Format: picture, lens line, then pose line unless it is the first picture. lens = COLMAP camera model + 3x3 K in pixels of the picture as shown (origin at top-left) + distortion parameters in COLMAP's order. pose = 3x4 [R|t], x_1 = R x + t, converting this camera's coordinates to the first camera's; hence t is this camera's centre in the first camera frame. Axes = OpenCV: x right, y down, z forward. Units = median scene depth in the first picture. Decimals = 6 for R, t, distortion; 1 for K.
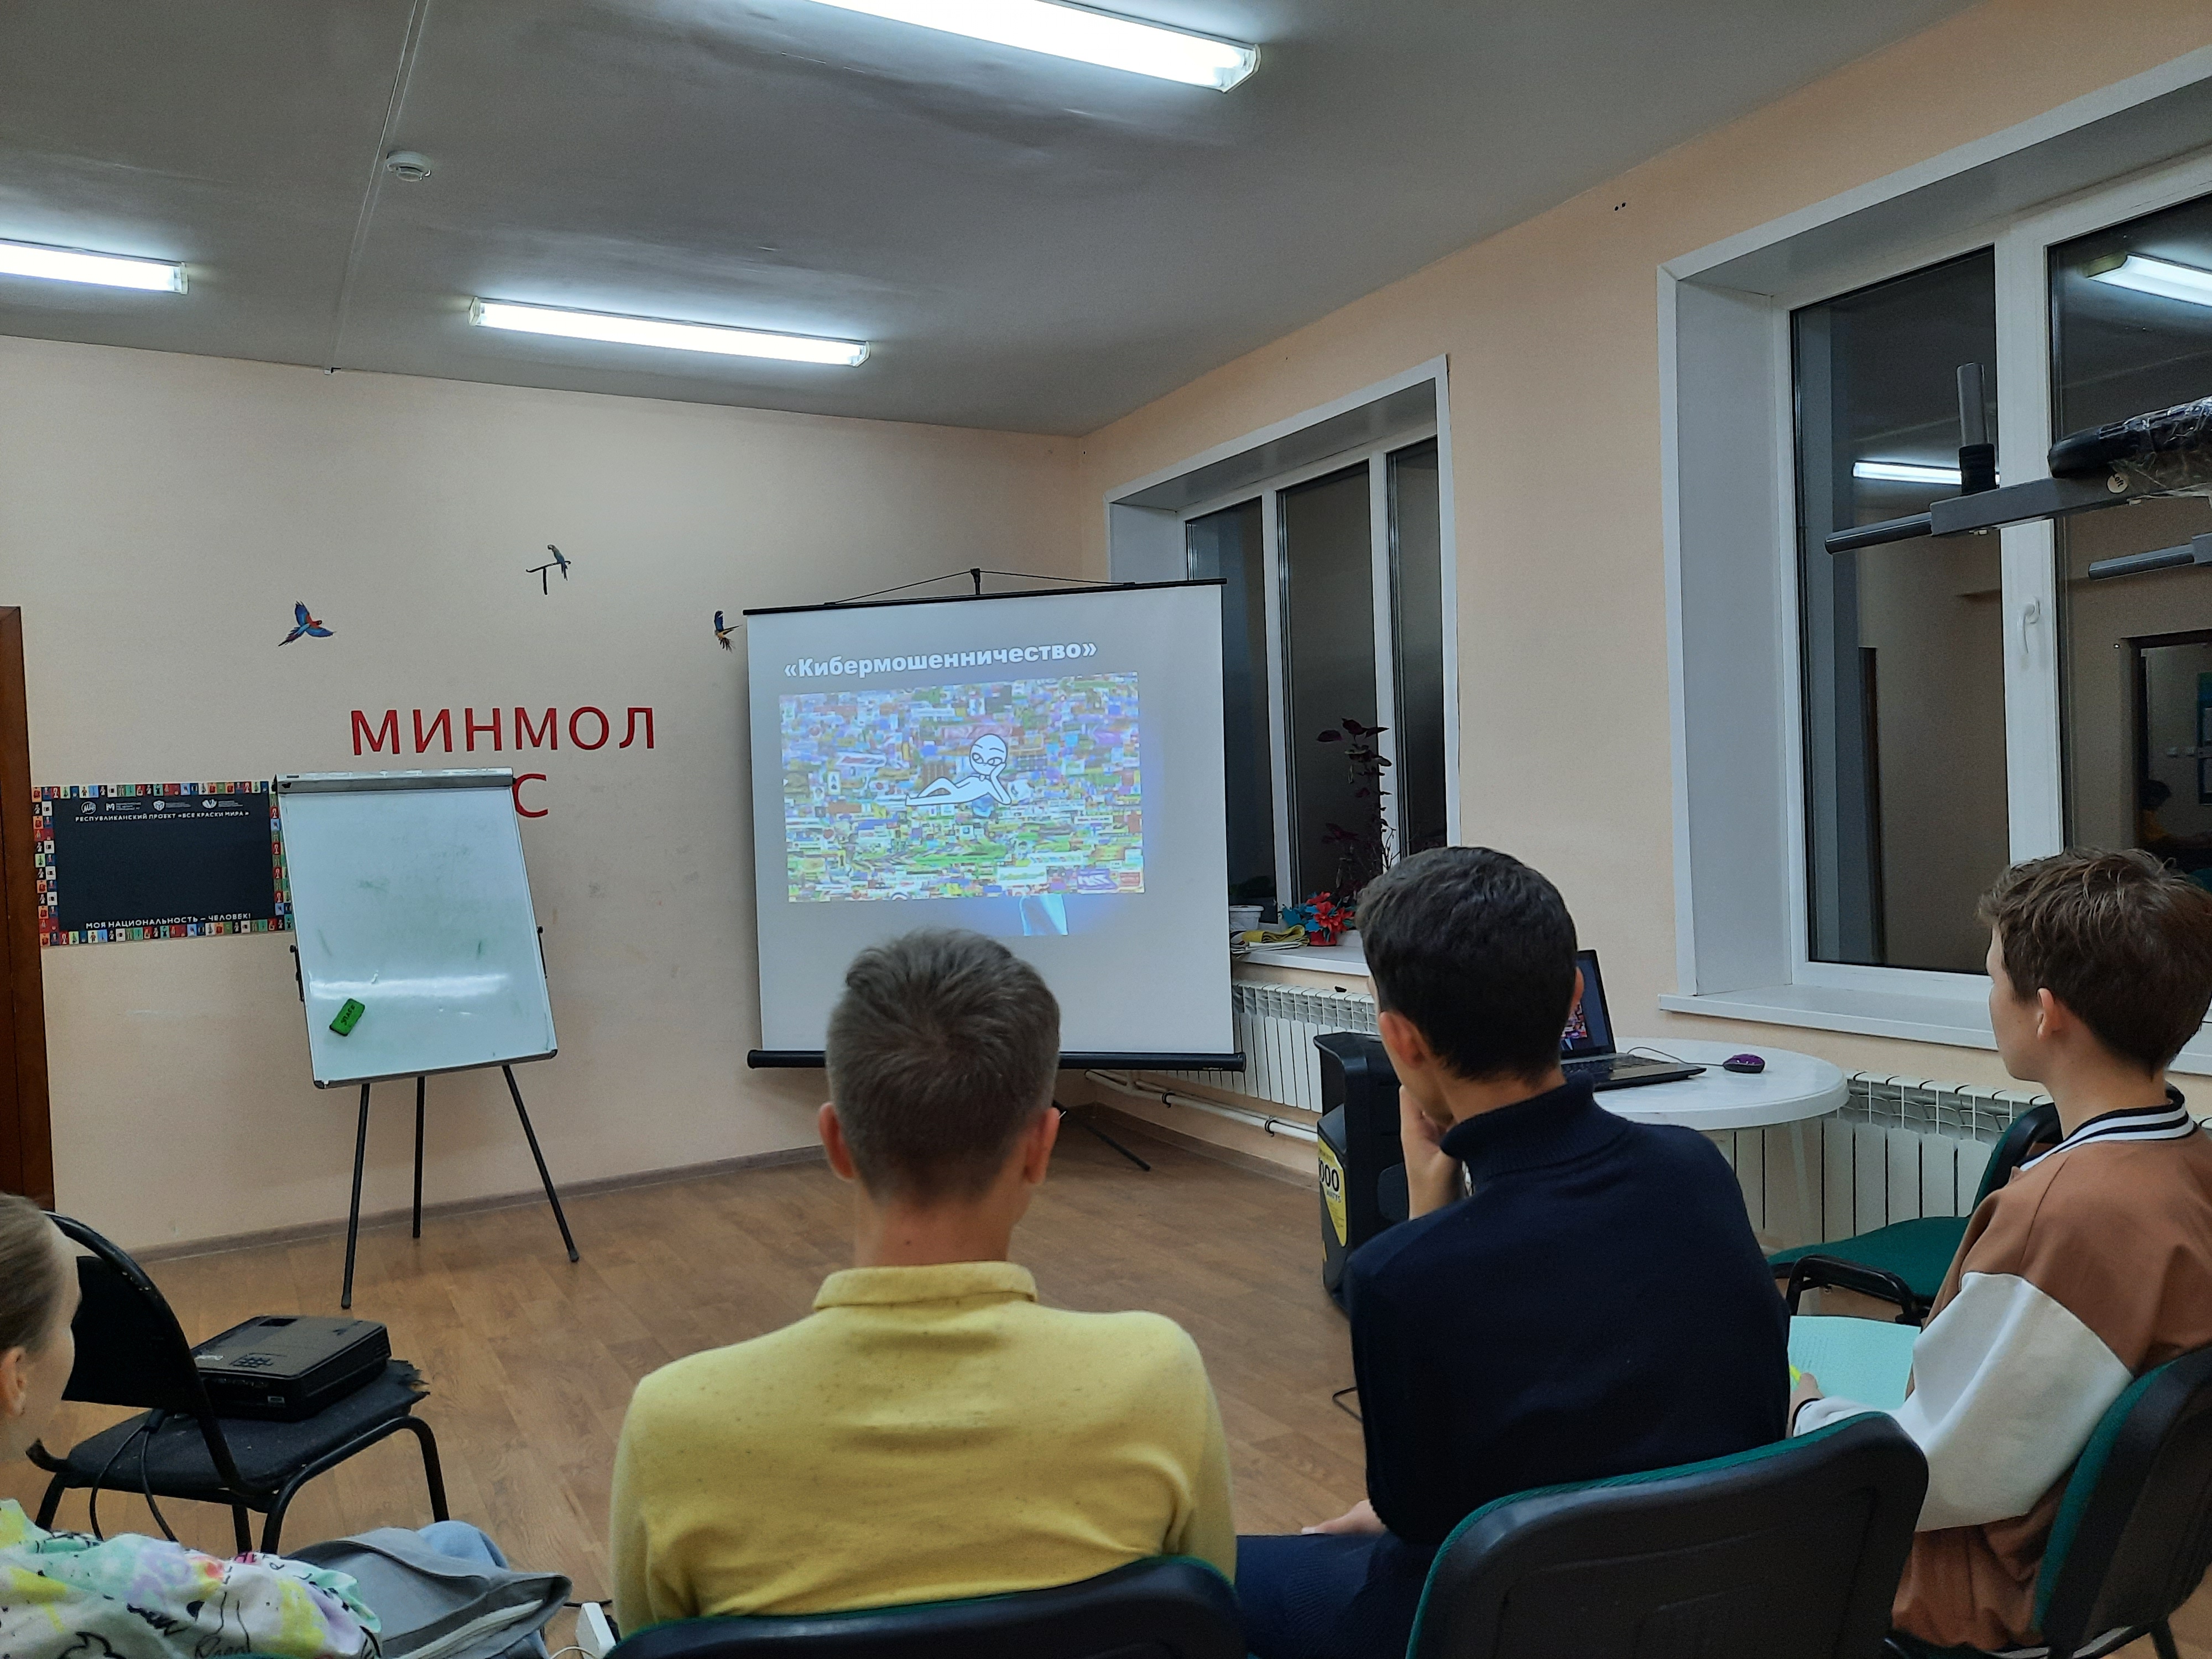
lens RADIAL K [[1602.4, 0, 1115.8], [0, 1602.4, 854.2], [0, 0, 1]] dist [0.039537, -0.042292]
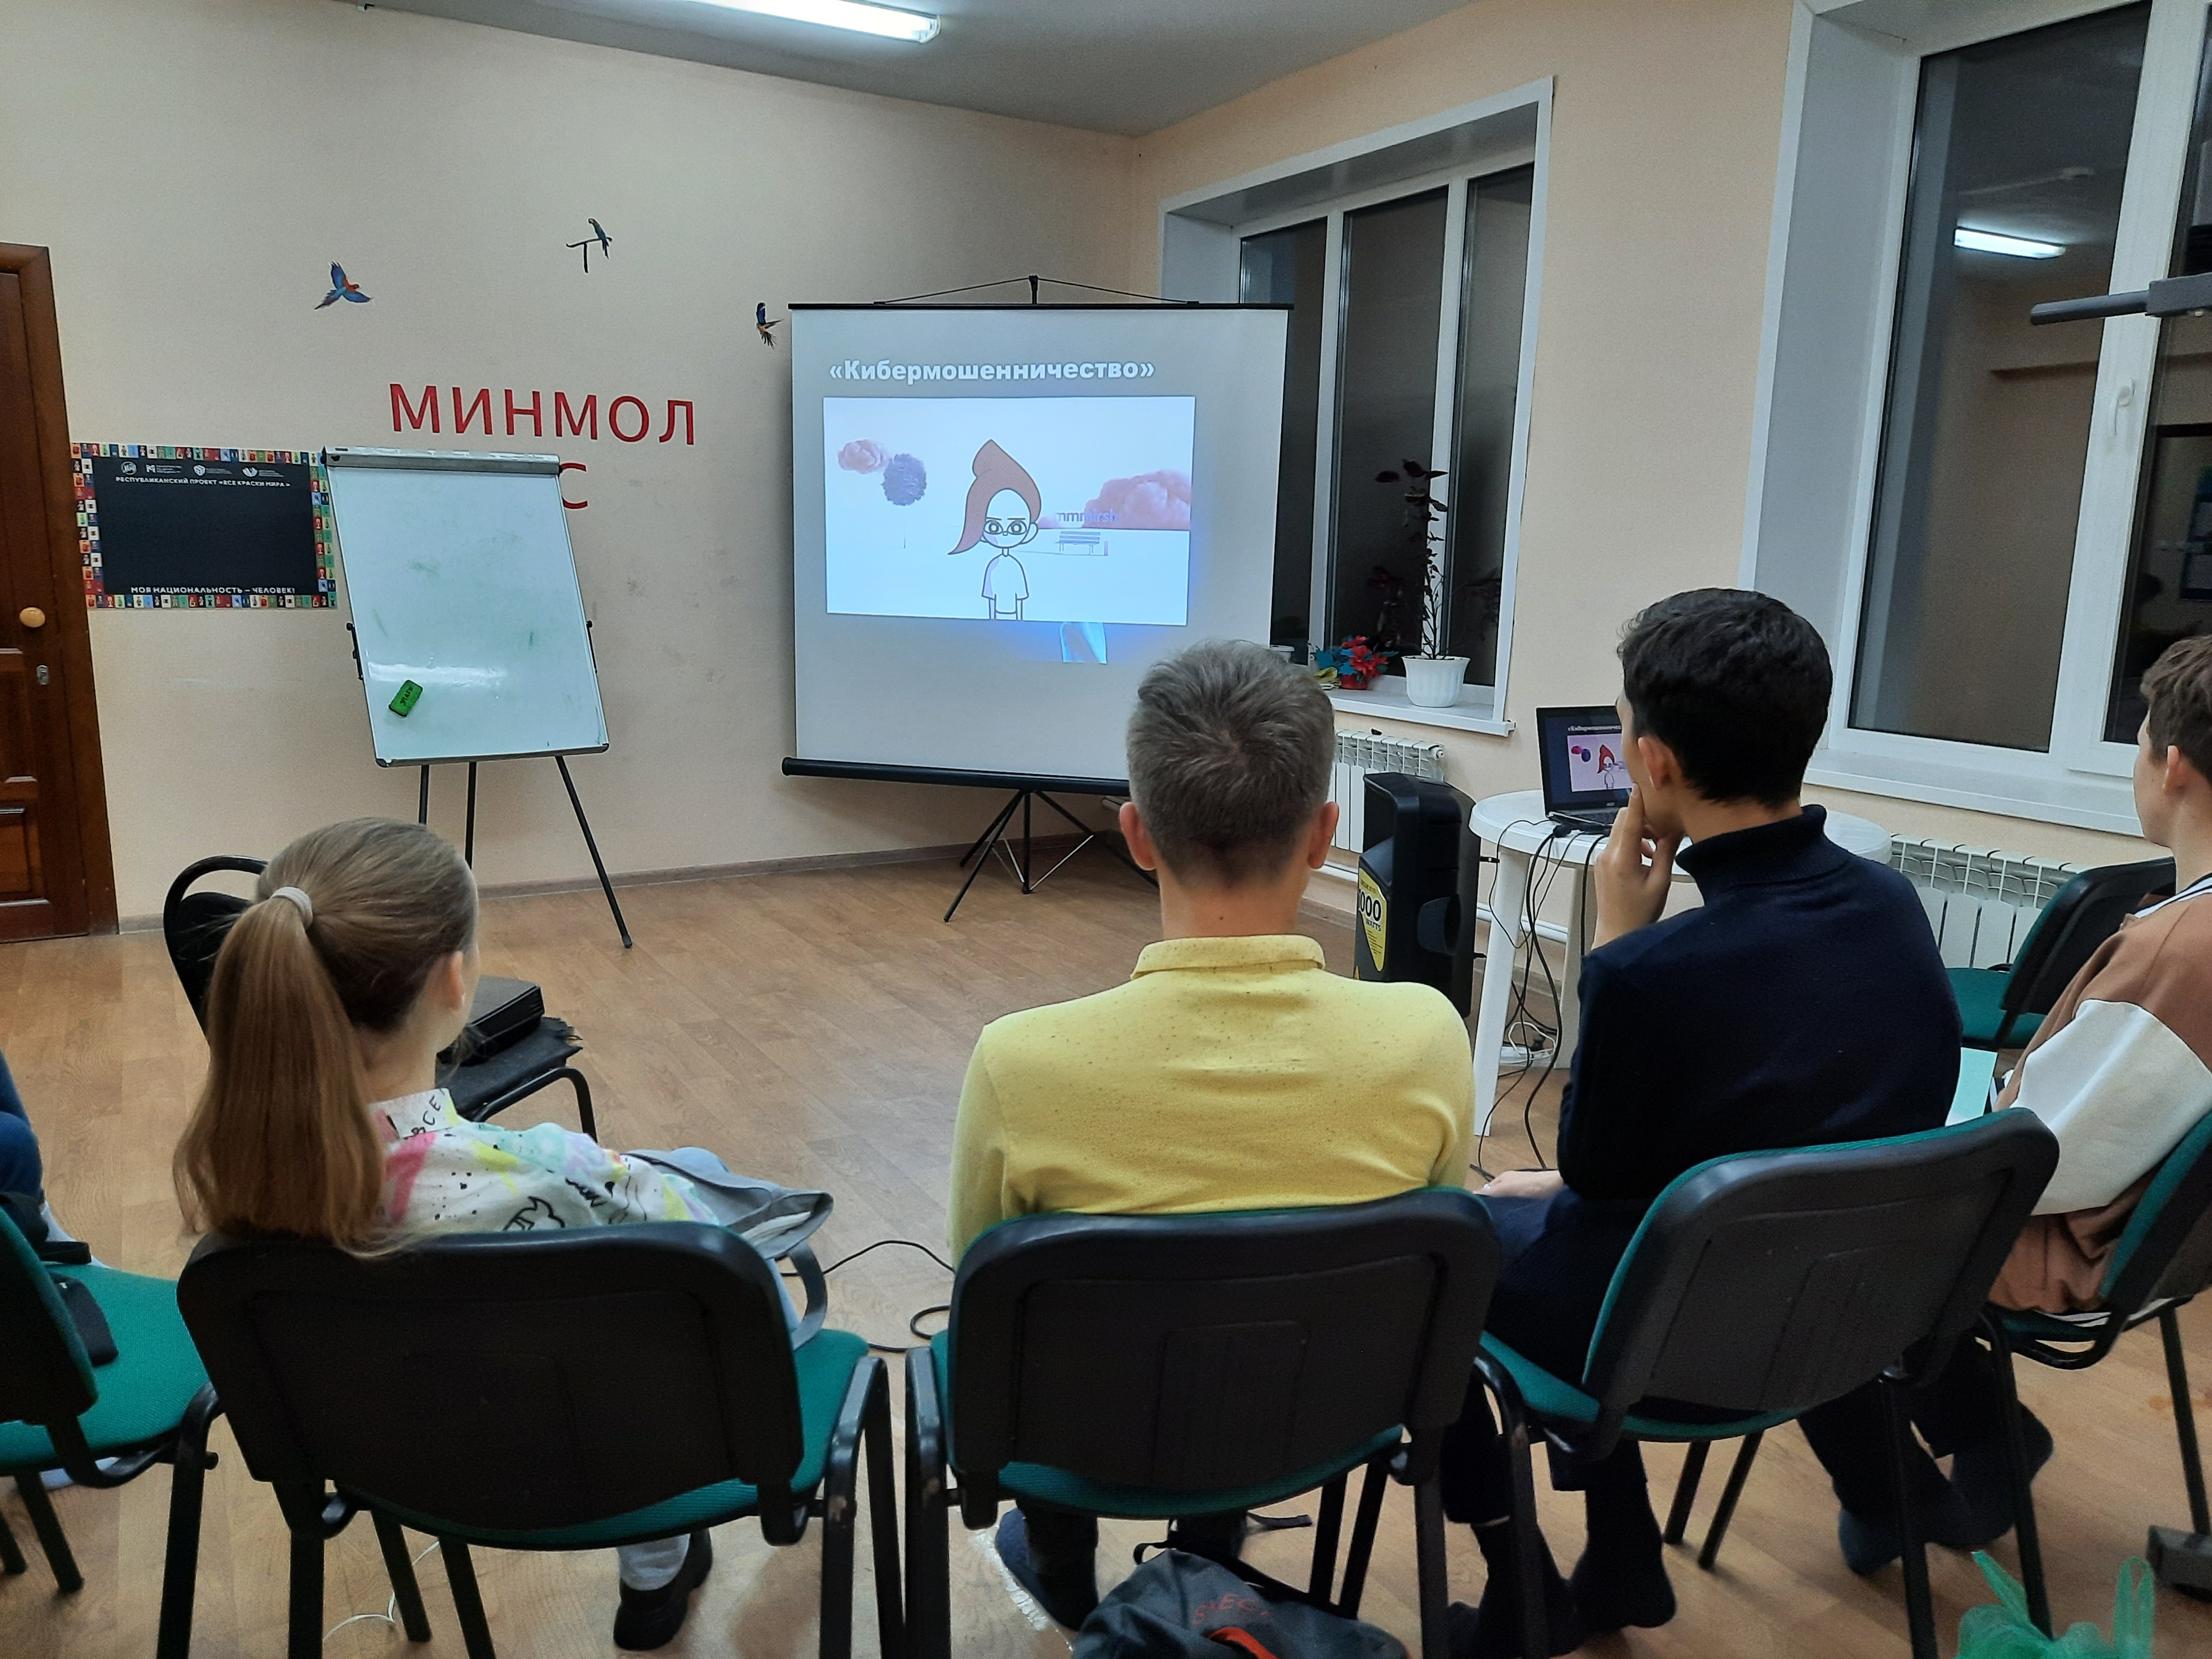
lens RADIAL K [[1609.8, 0, 1111.9], [0, 1609.8, 866.9], [0, 0, 1]] dist [0.037989, -0.036486]
pose [[0.997772, 0.056484, 0.035511, -0.061306], [-0.061727, 0.983511, 0.169990, 0.004820], [-0.025323, -0.171803, 0.984806, -0.026476]]
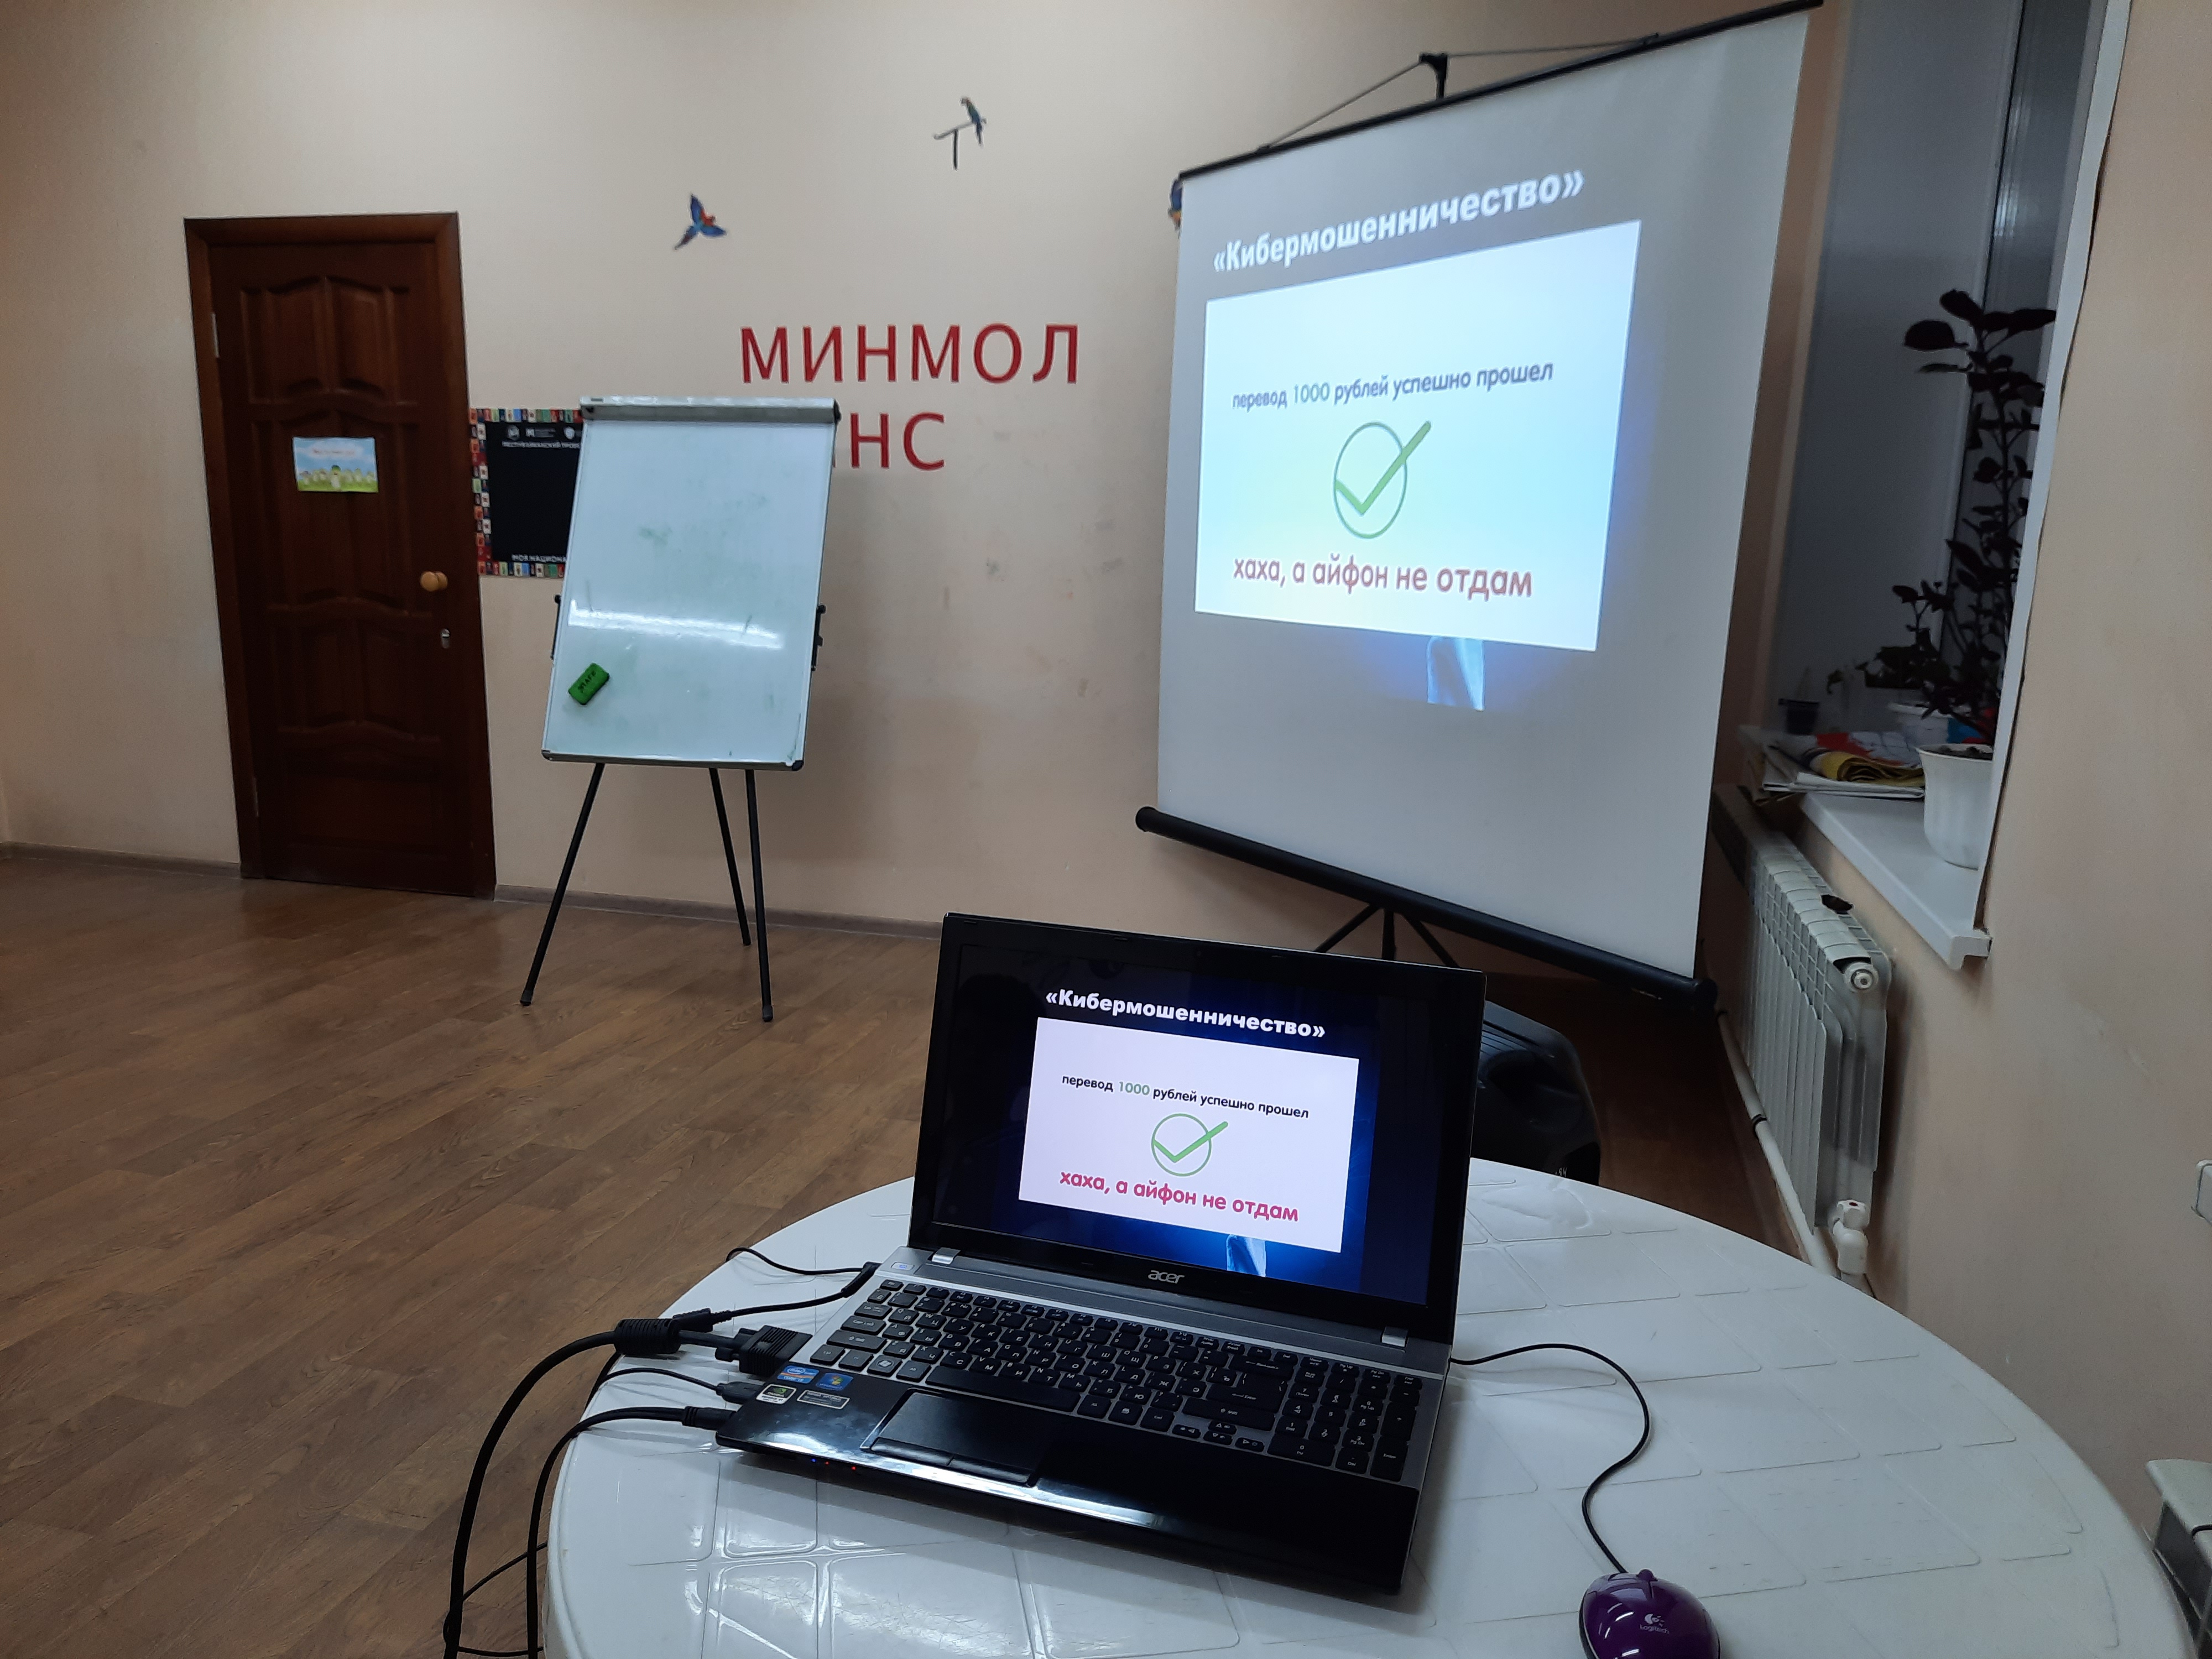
lens RADIAL K [[1599.7, 0, 1113.1], [0, 1599.7, 861.3], [0, 0, 1]] dist [0.050642, -0.084055]
pose [[0.715103, 0.202065, -0.669177, 0.306215], [-0.076613, 0.974197, 0.212299, -0.010923], [0.694808, -0.100548, 0.712132, 0.535360]]
